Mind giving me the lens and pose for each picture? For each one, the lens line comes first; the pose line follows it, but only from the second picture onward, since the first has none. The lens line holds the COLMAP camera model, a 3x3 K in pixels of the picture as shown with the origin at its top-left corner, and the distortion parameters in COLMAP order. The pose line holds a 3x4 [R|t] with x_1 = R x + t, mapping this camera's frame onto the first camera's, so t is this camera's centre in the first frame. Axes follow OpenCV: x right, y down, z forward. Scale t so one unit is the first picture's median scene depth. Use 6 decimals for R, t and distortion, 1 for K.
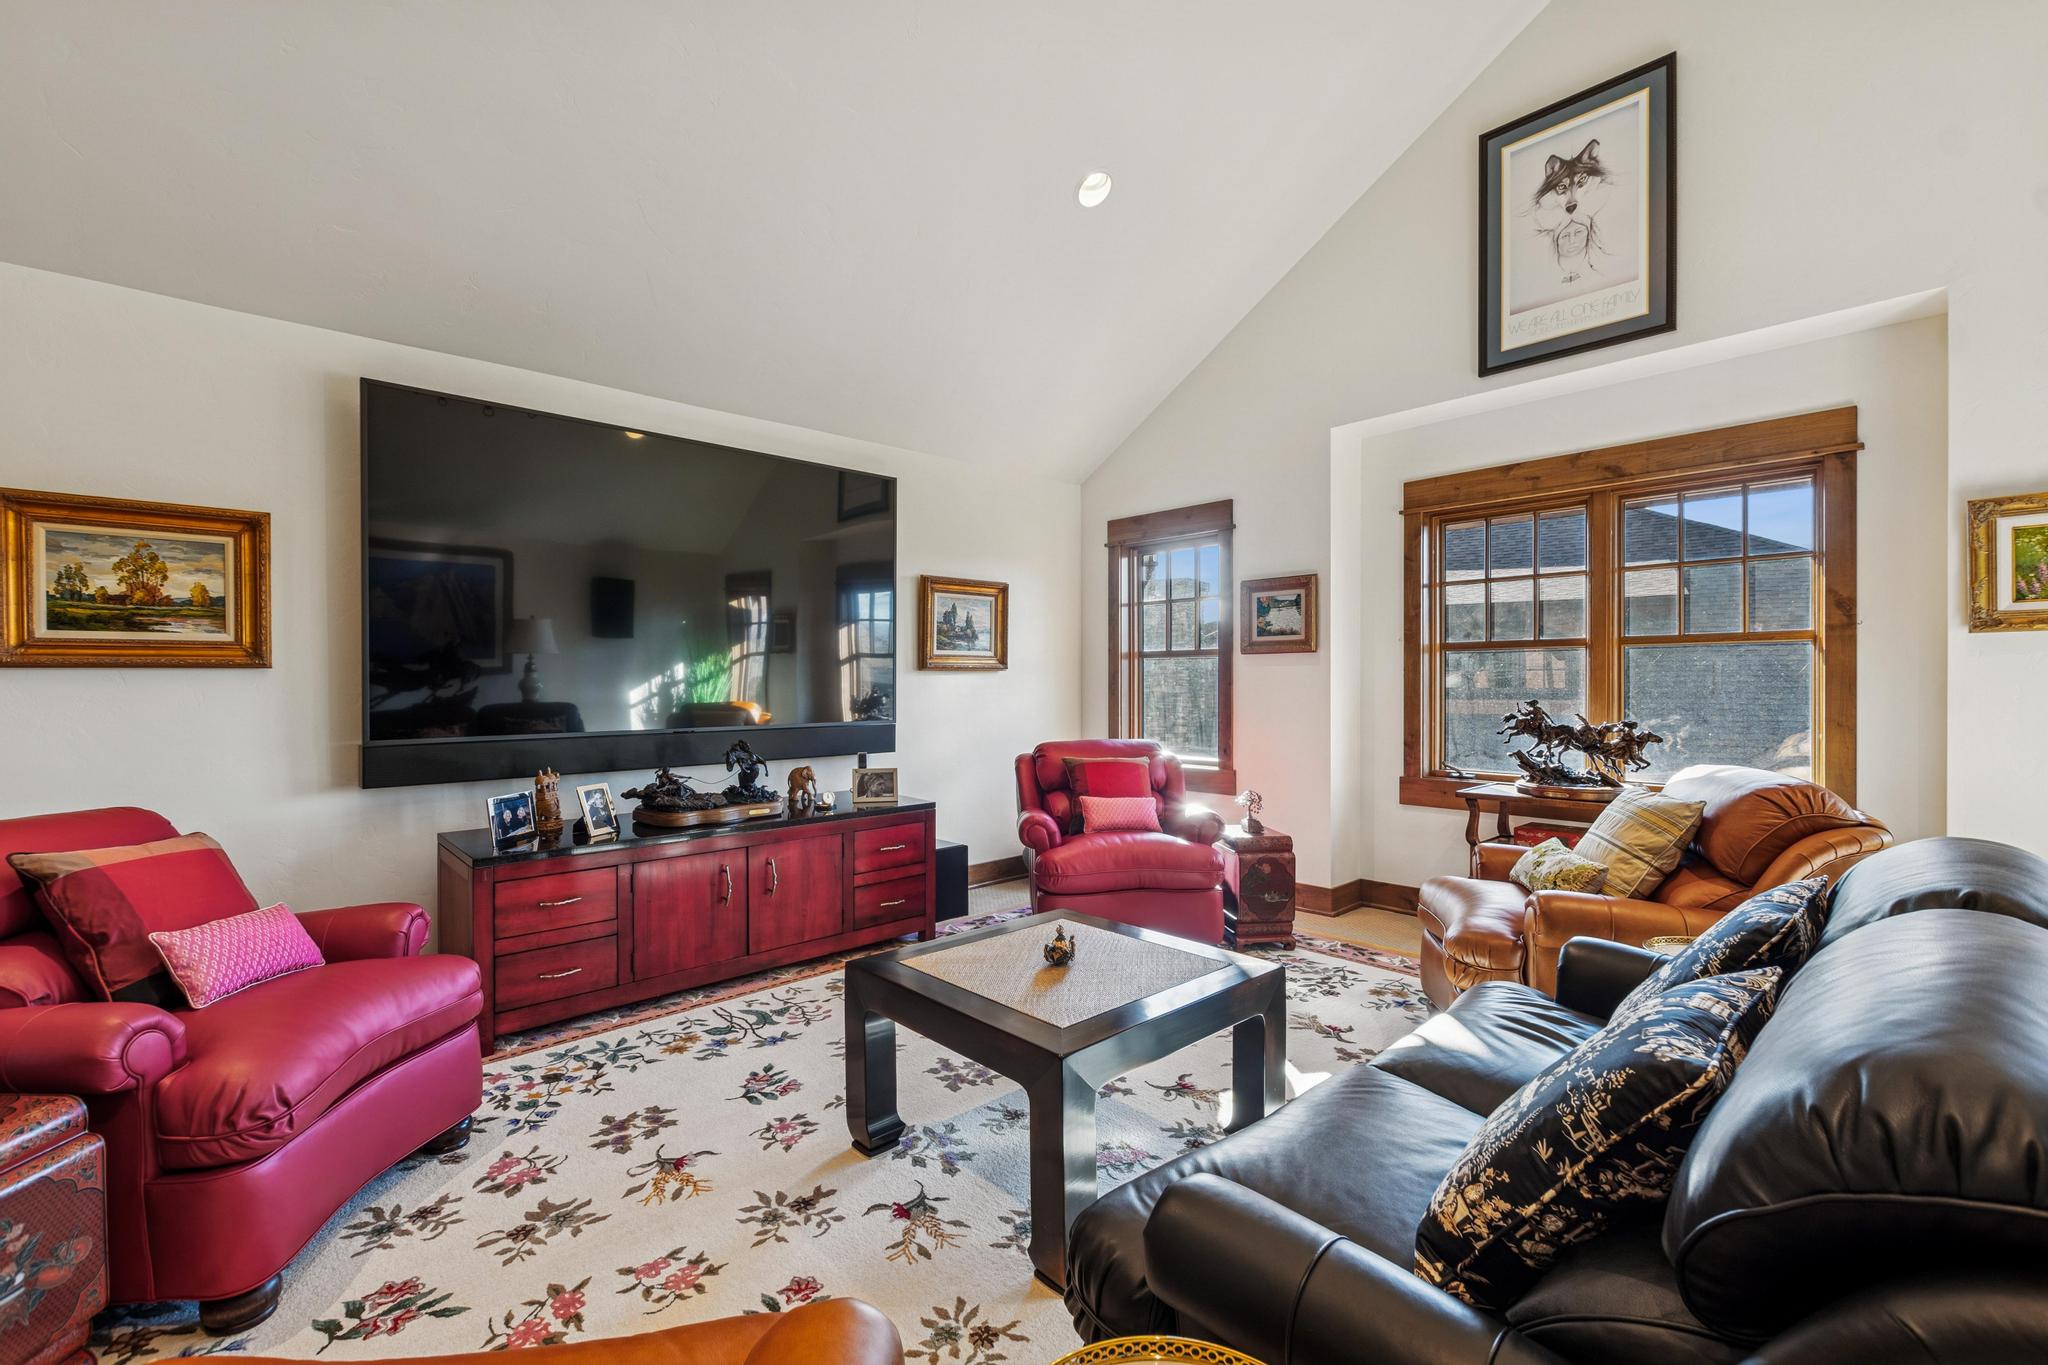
lens RADIAL K [[888.7, 0, 1020.8], [0, 888.7, 691.3], [0, 0, 1]] dist [0.002643, -0.000355]
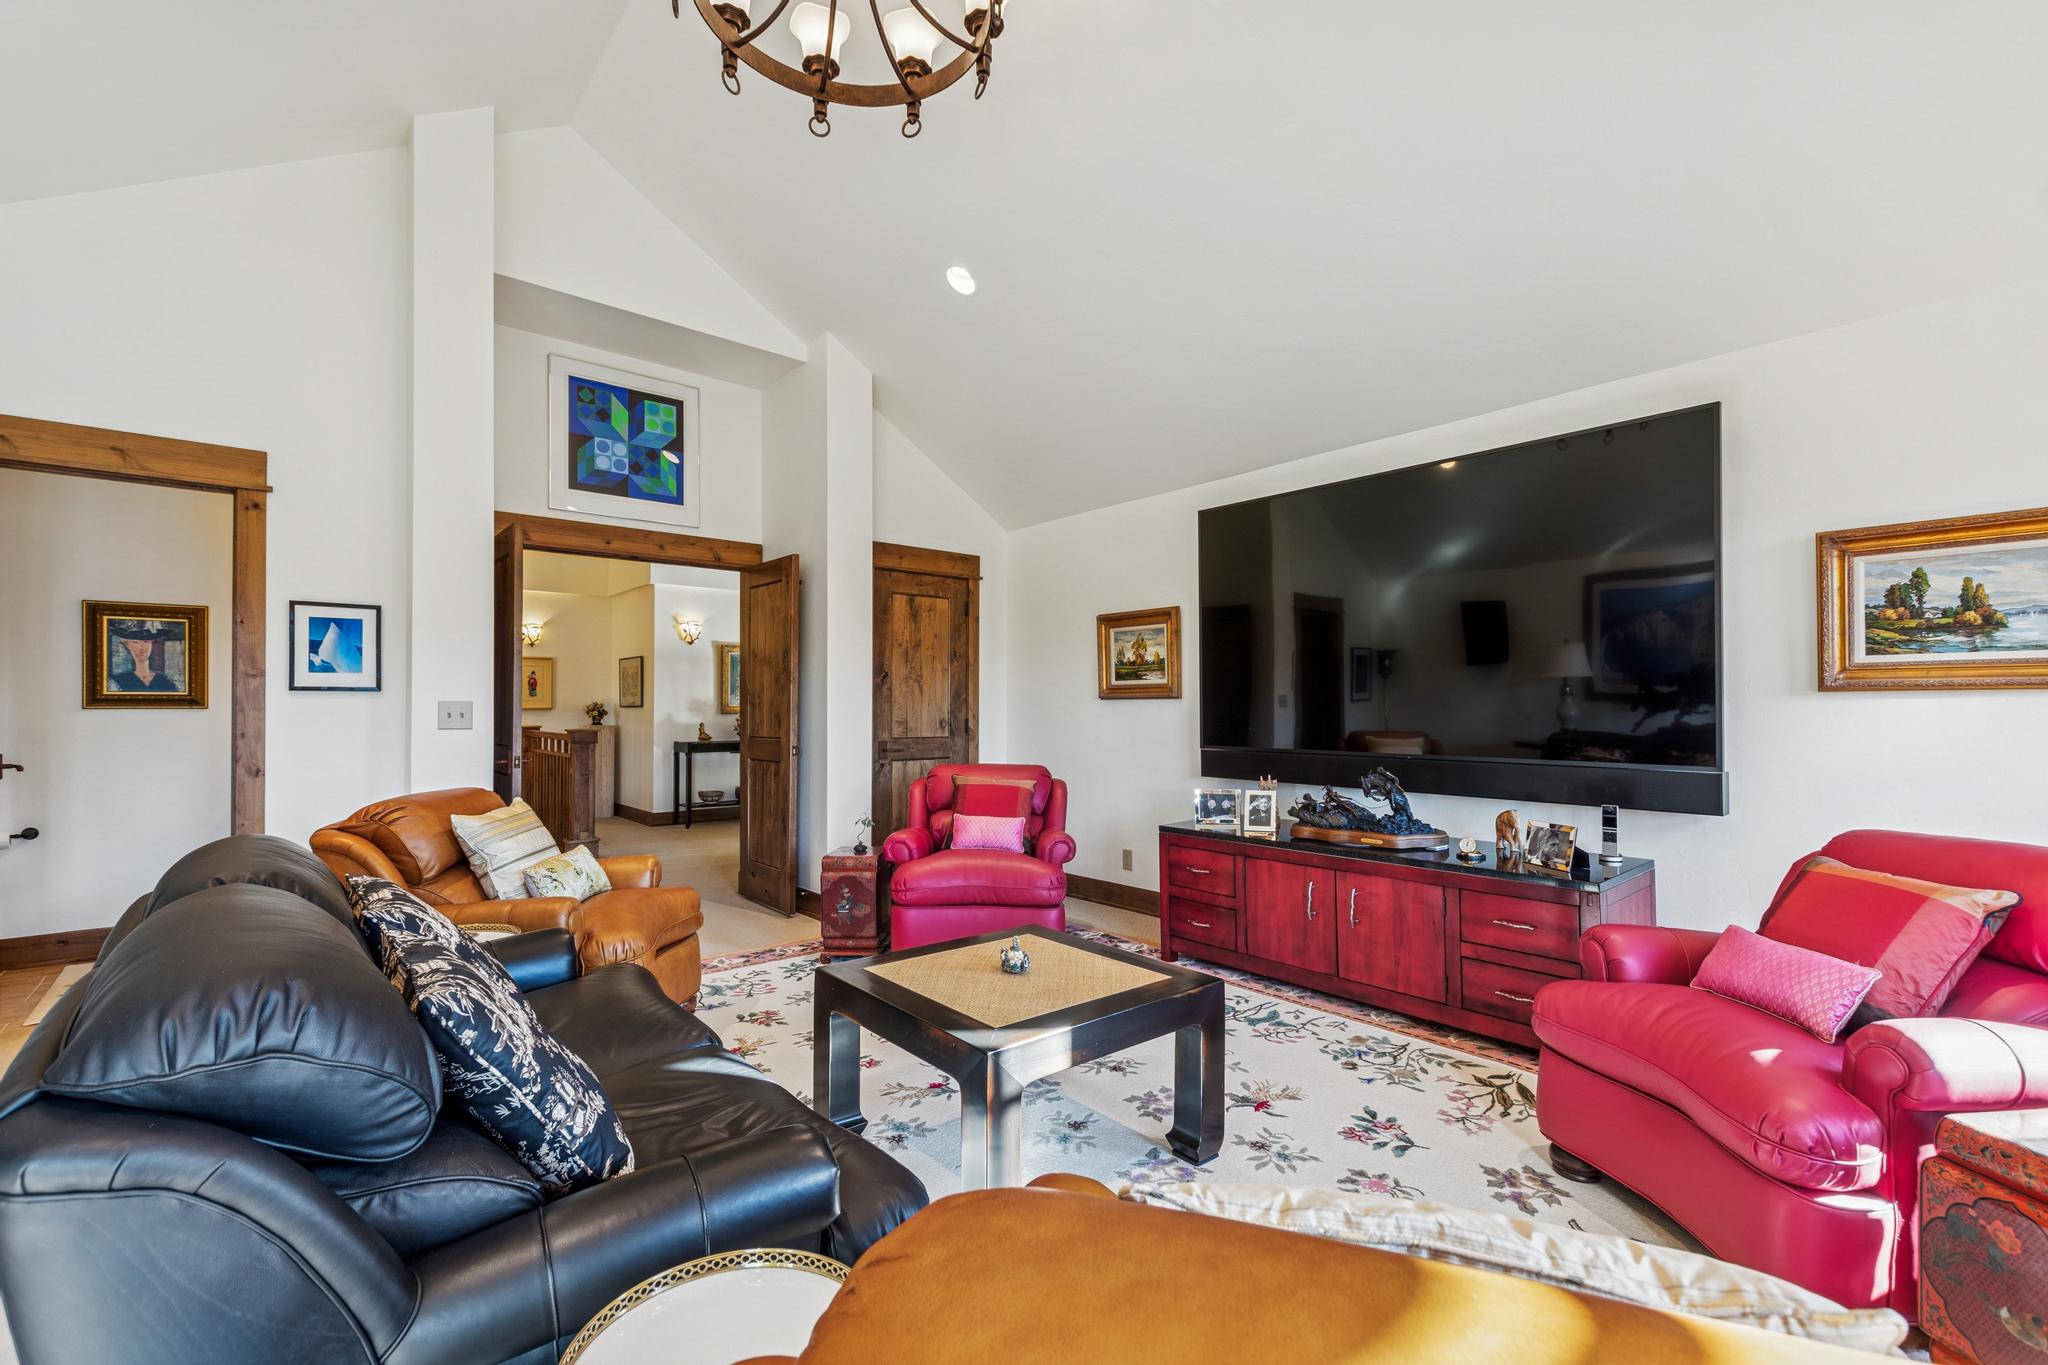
lens RADIAL K [[888.7, 0, 1020.8], [0, 888.7, 691.3], [0, 0, 1]] dist [0.002643, -0.000355]
pose [[-0.046918, -0.013038, -0.998814, 0.773524], [-0.011175, 0.999859, -0.012526, -0.014296], [0.998836, 0.010574, -0.047057, 0.721446]]
